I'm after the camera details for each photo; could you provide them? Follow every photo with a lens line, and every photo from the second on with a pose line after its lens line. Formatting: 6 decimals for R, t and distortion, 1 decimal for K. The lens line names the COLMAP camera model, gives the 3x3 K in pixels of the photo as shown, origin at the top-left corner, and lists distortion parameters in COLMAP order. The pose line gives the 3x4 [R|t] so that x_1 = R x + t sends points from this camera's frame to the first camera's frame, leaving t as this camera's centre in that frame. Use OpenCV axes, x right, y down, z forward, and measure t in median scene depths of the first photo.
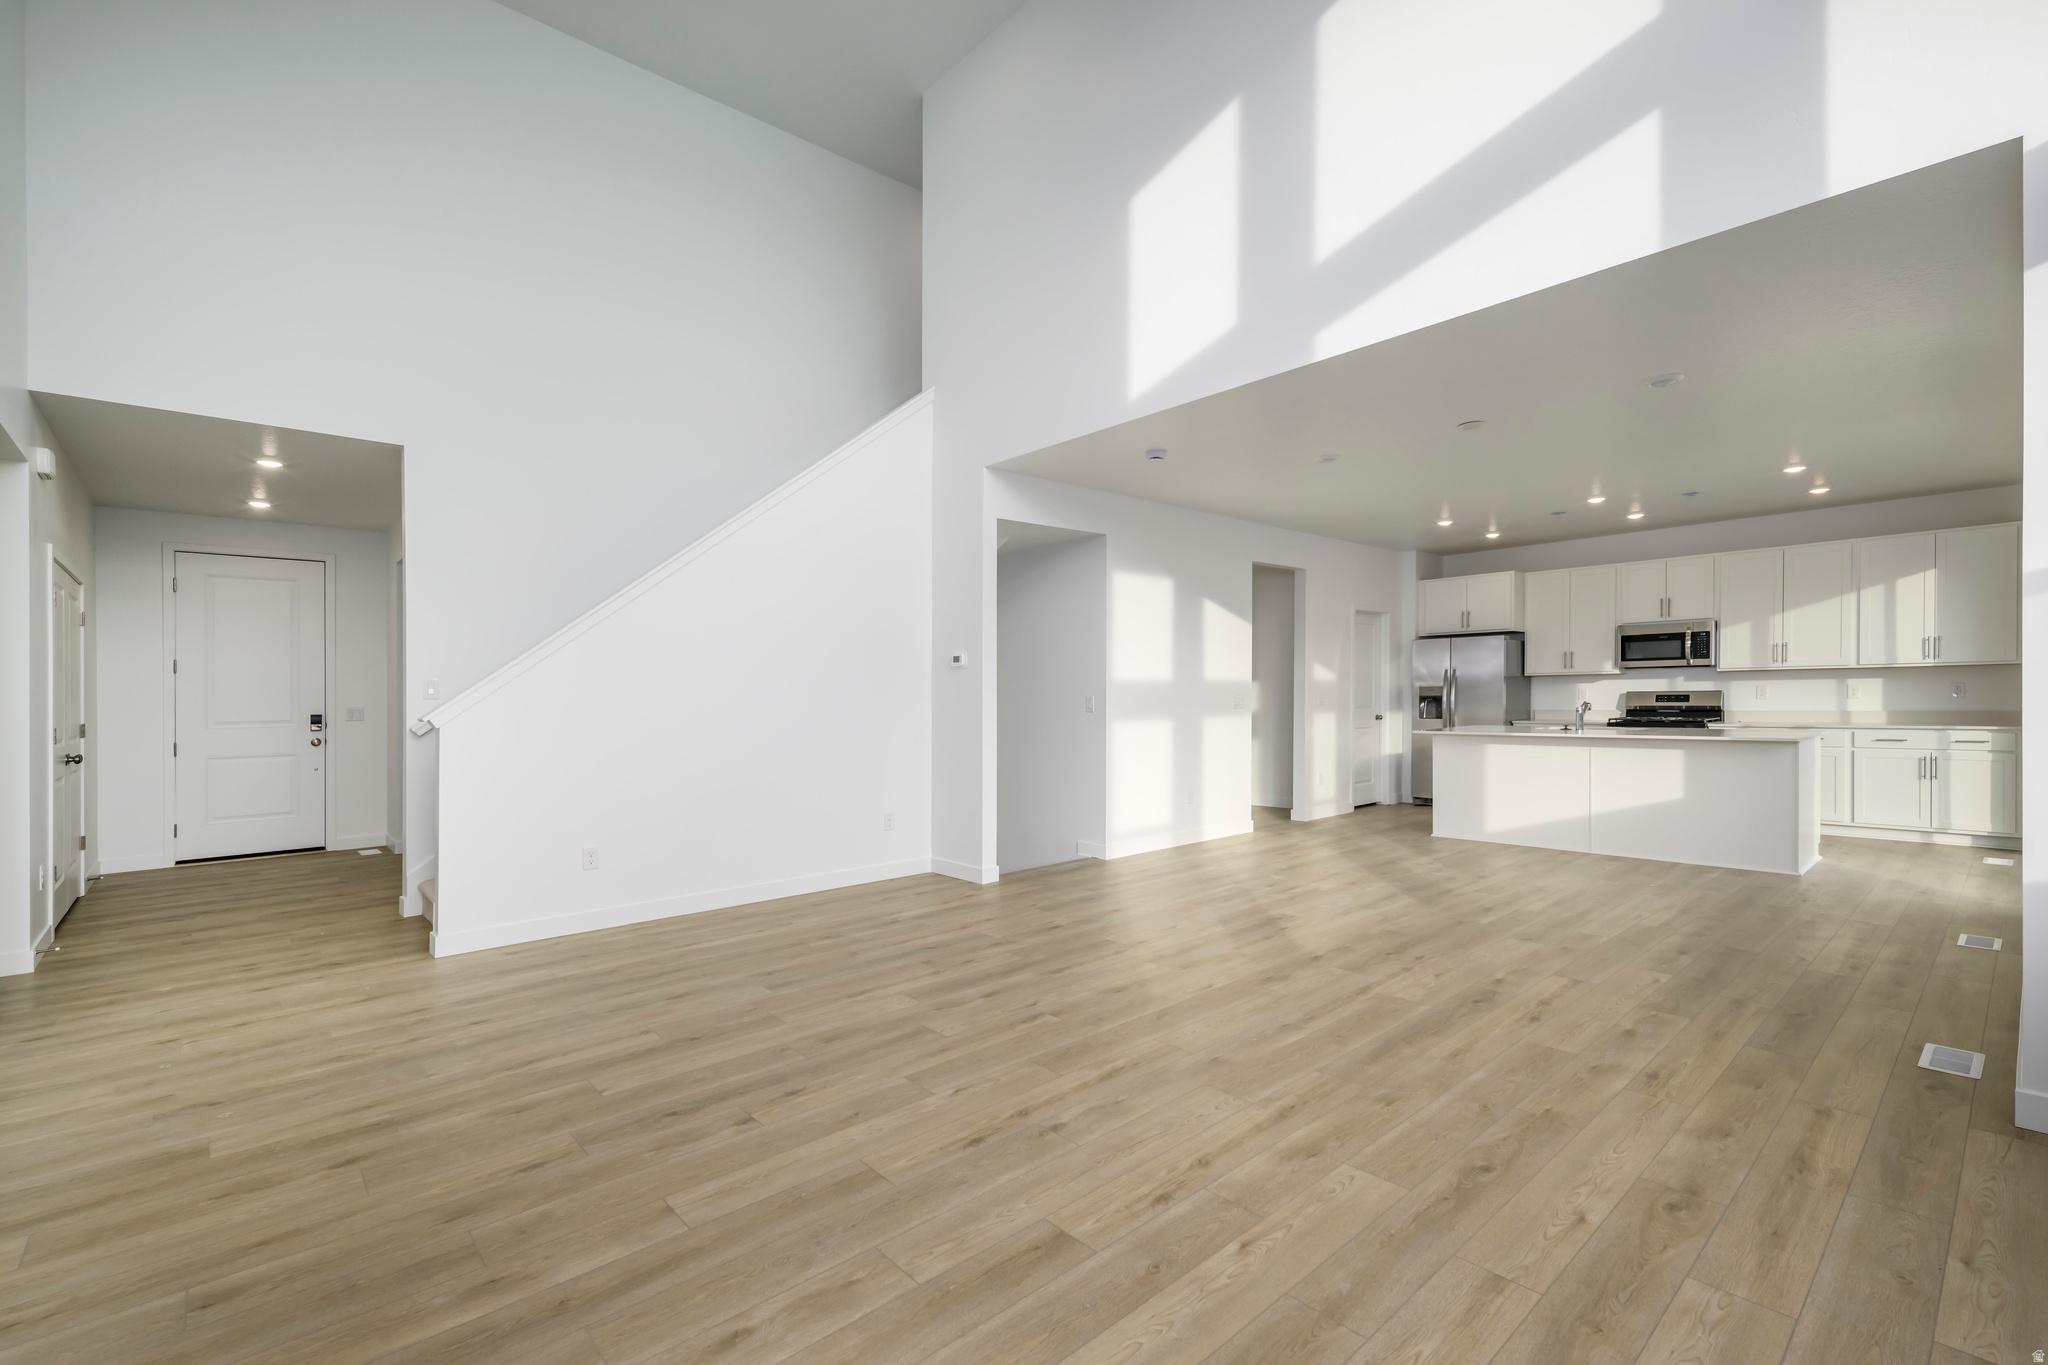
lens RADIAL K [[898.3, 0, 1024.0], [0, 898.3, 682.5], [0, 0, 1]] dist [-0.000279, -0.000291]
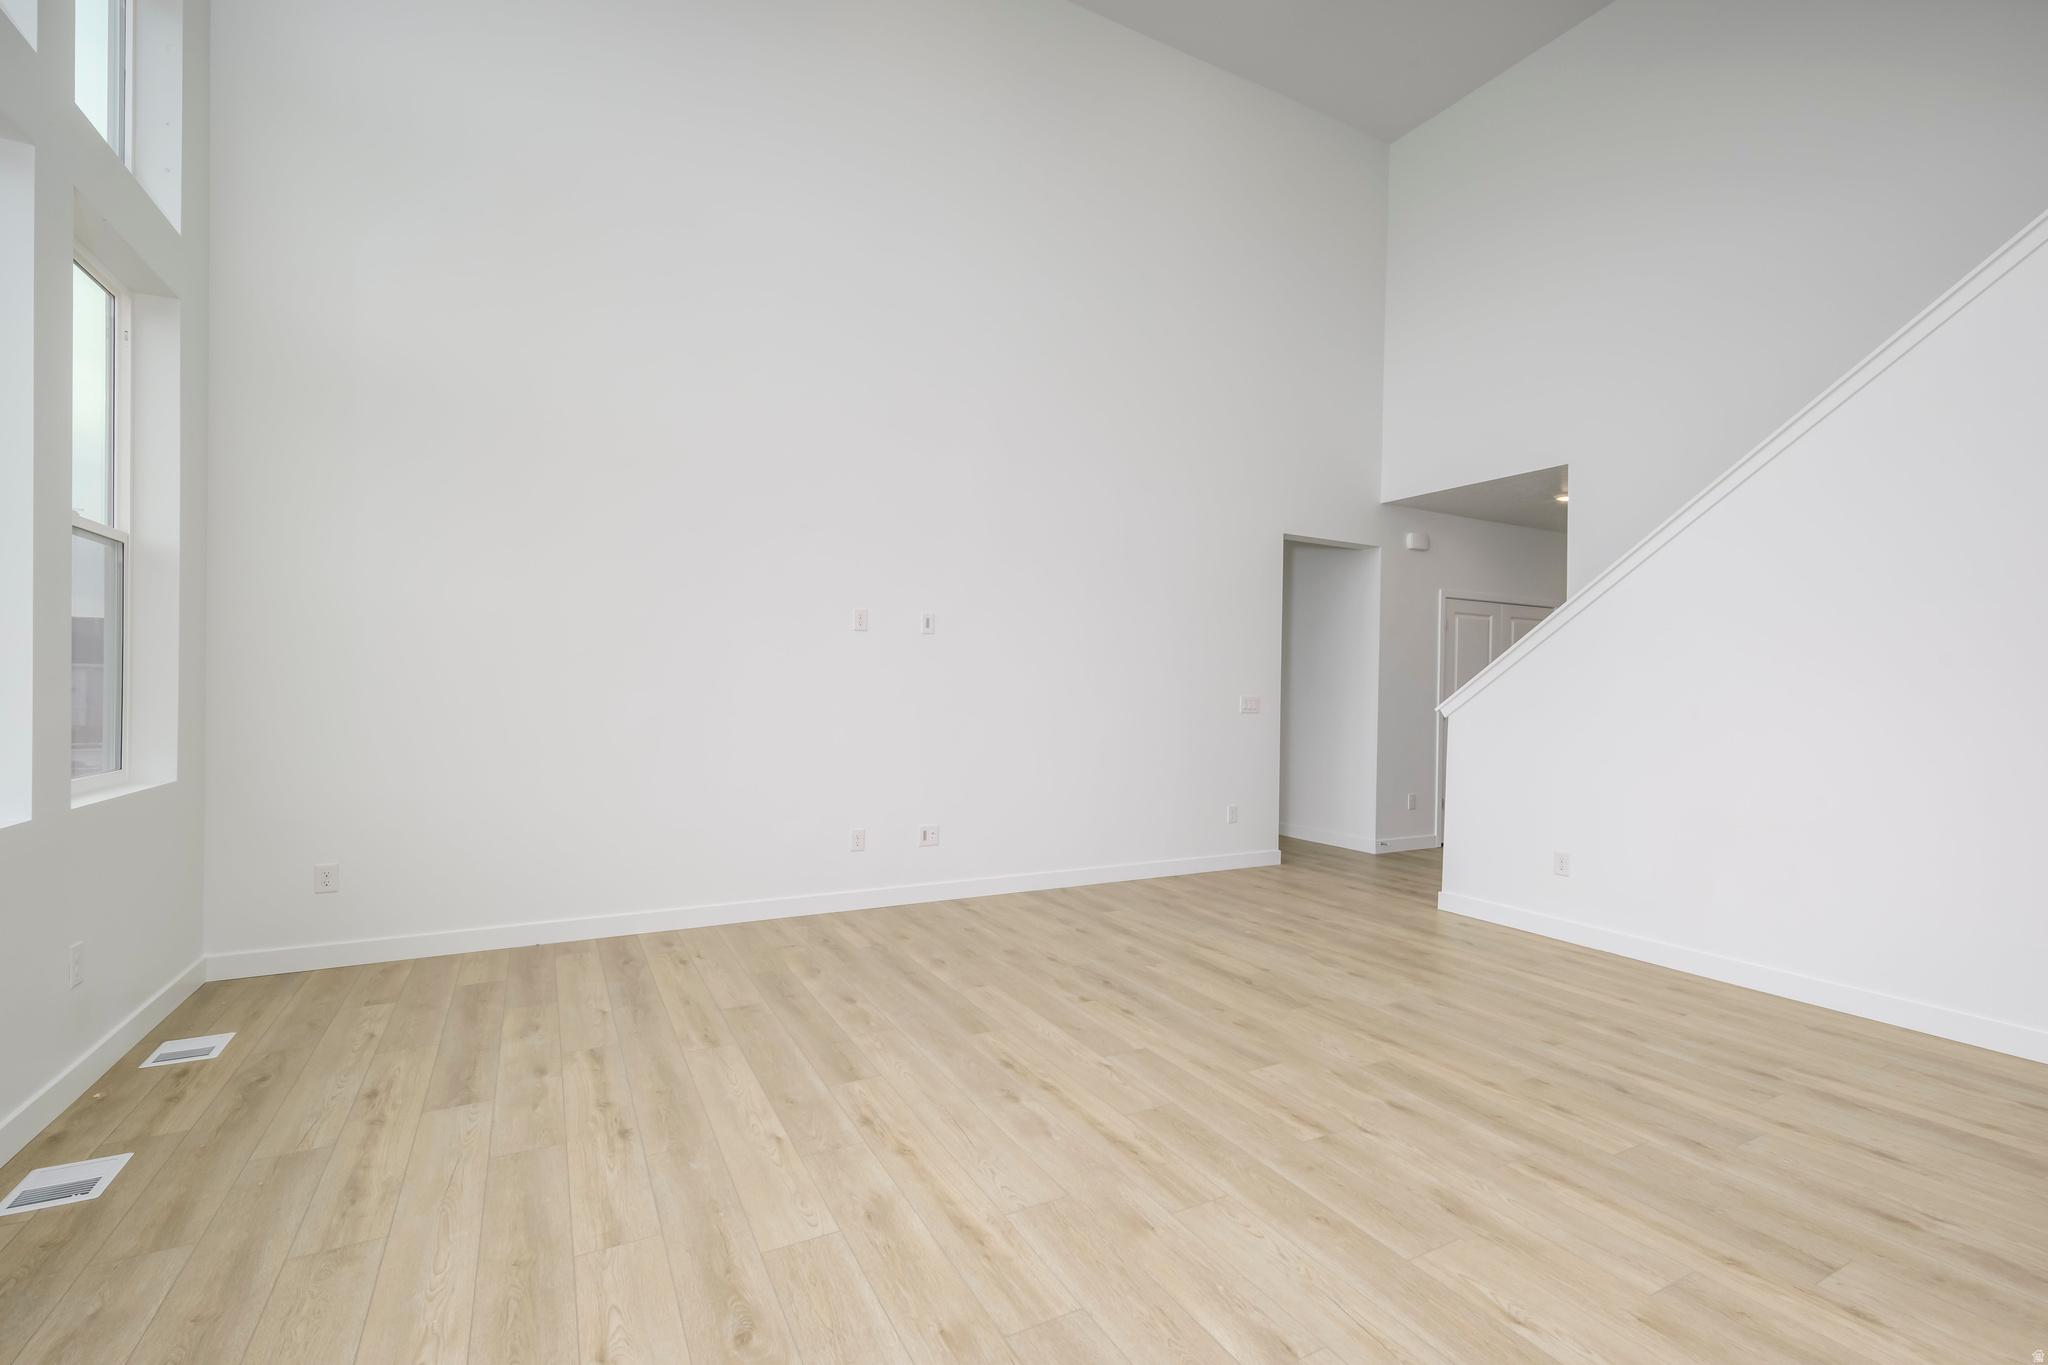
lens RADIAL K [[898.3, 0, 1024.0], [0, 898.3, 682.5], [0, 0, 1]] dist [-0.000279, -0.000291]
pose [[-0.223998, 0.006900, -0.974565, 0.959258], [-0.001879, 0.999970, 0.007512, 0.000346], [0.974588, 0.003513, -0.223978, 1.132338]]
